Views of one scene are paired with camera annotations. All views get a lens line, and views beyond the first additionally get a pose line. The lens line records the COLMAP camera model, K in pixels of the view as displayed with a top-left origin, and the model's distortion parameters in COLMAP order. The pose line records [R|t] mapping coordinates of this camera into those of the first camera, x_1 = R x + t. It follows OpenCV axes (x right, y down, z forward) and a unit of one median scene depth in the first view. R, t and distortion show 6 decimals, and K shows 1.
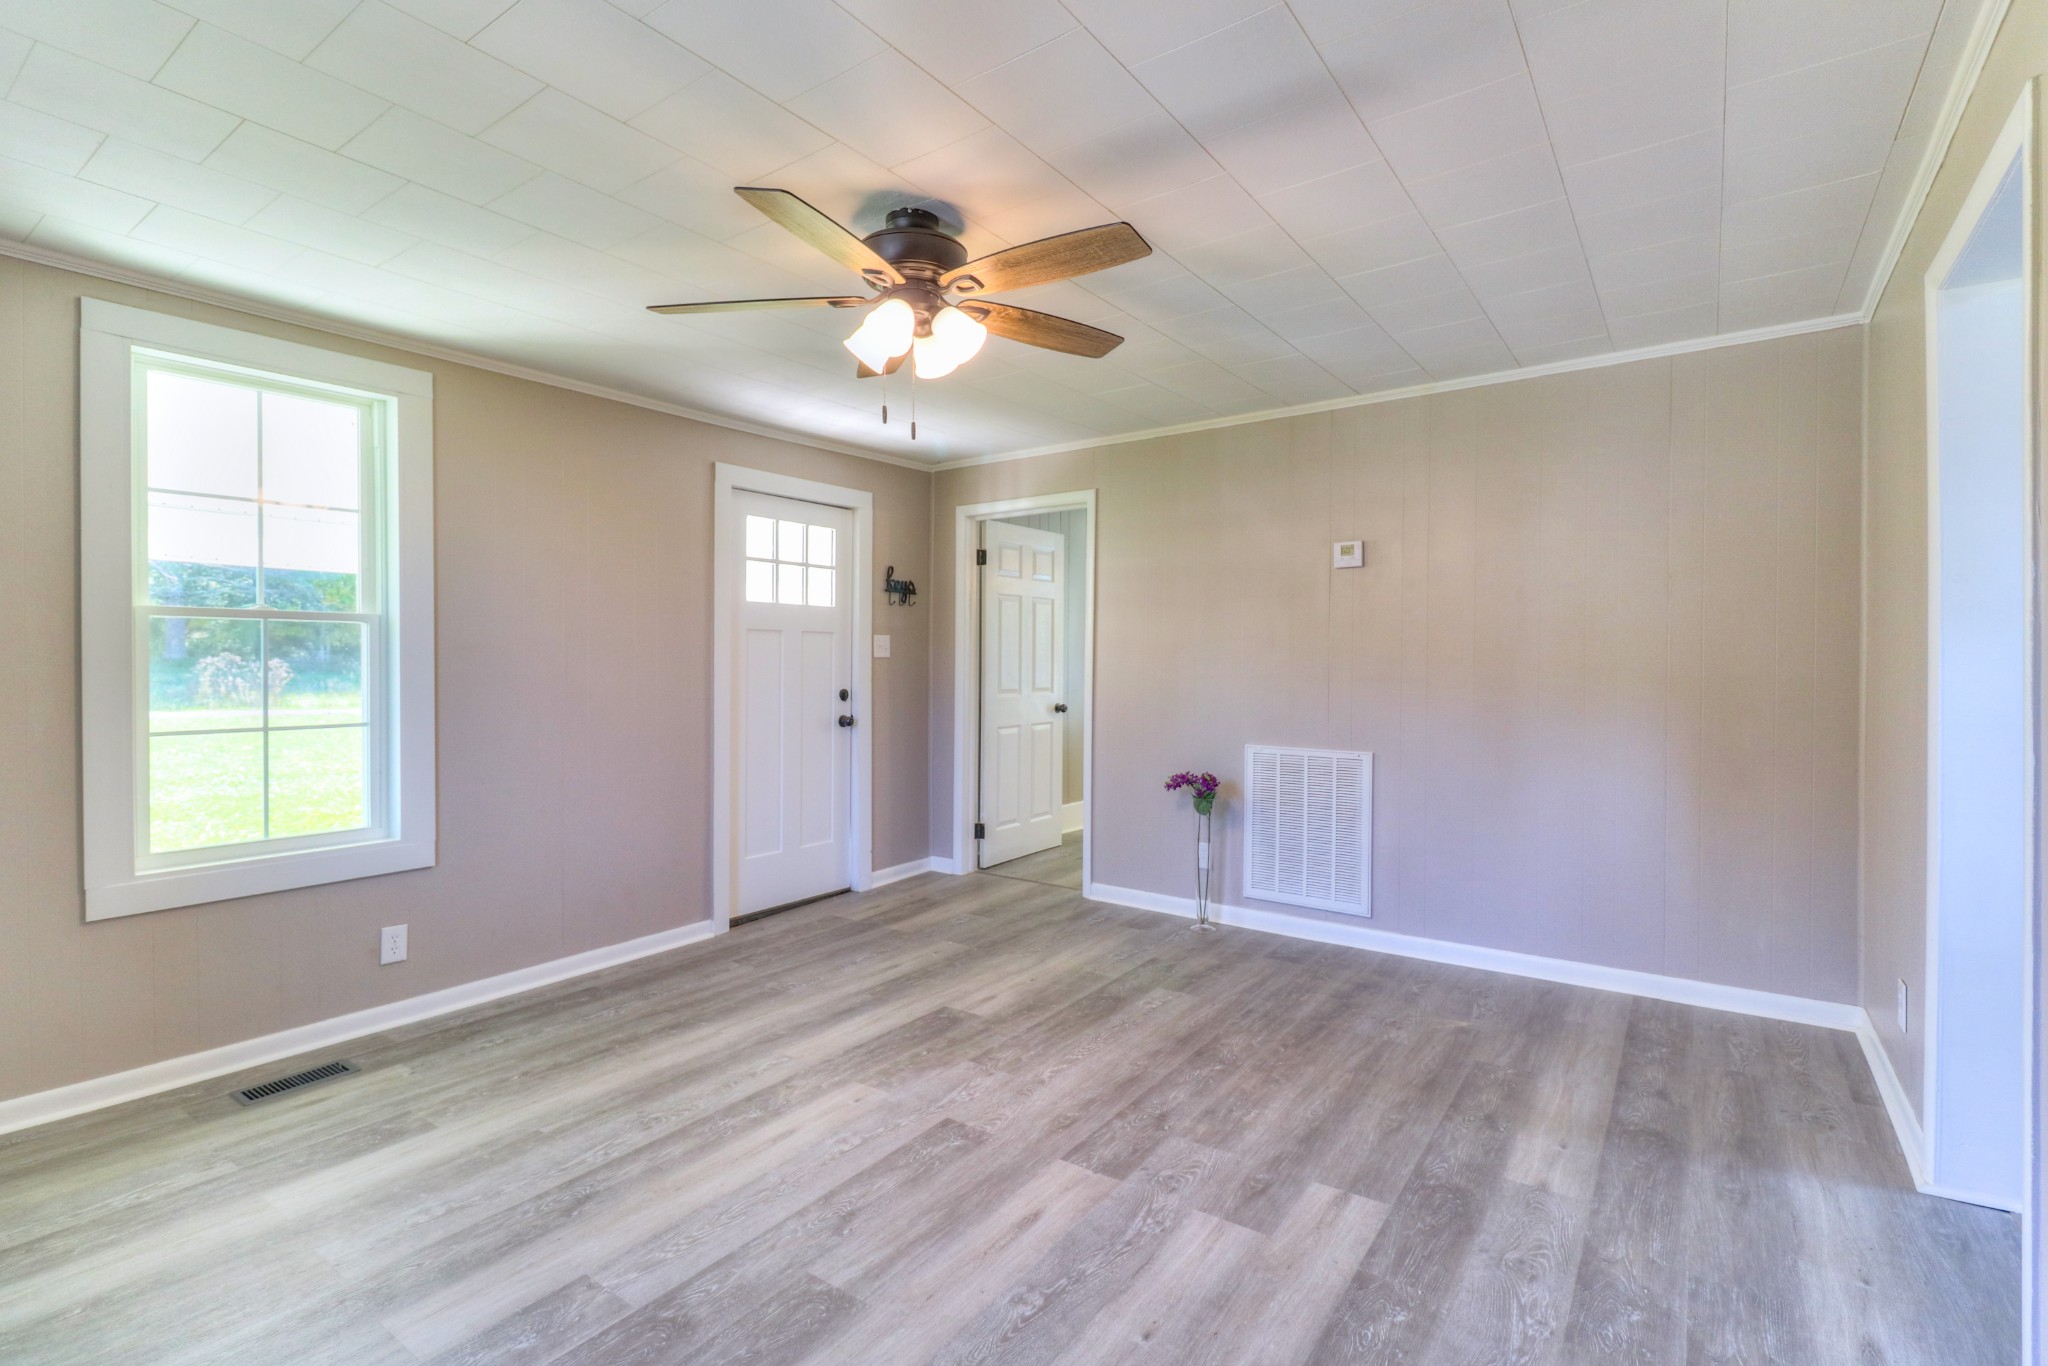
lens RADIAL K [[934.0, 0, 1036.7], [0, 934.0, 664.4], [0, 0, 1]] dist [0.016840, -0.013581]
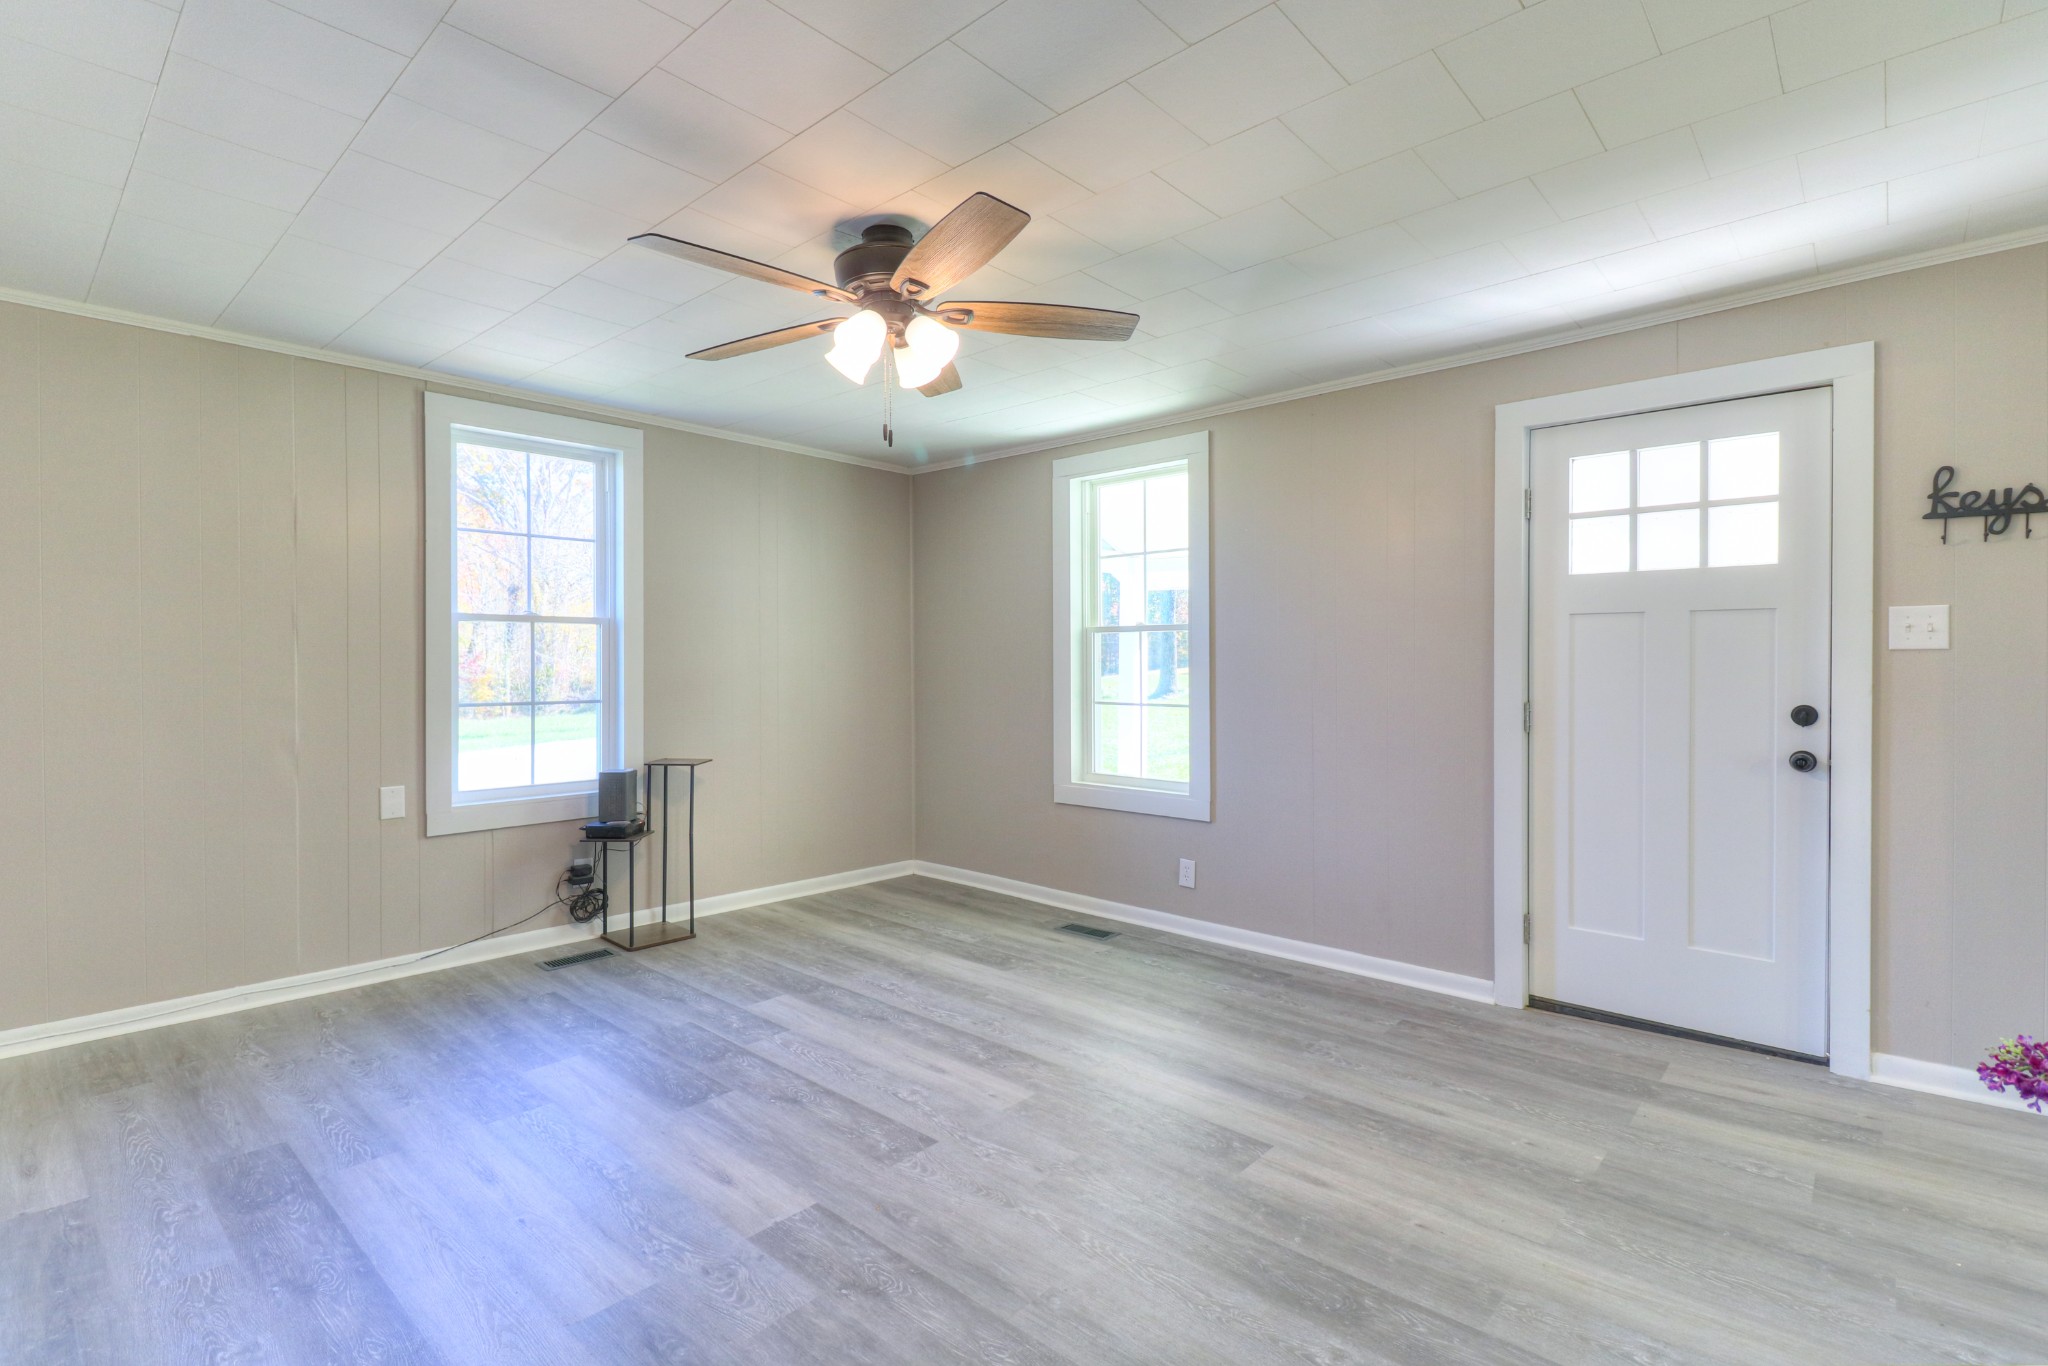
lens RADIAL K [[934.0, 0, 1036.7], [0, 934.0, 664.4], [0, 0, 1]] dist [0.016840, -0.013581]
pose [[-0.102359, 0.004783, -0.994736, 0.678211], [-0.000034, 0.999988, 0.004812, -0.002184], [0.994748, 0.000527, -0.102357, 0.971611]]
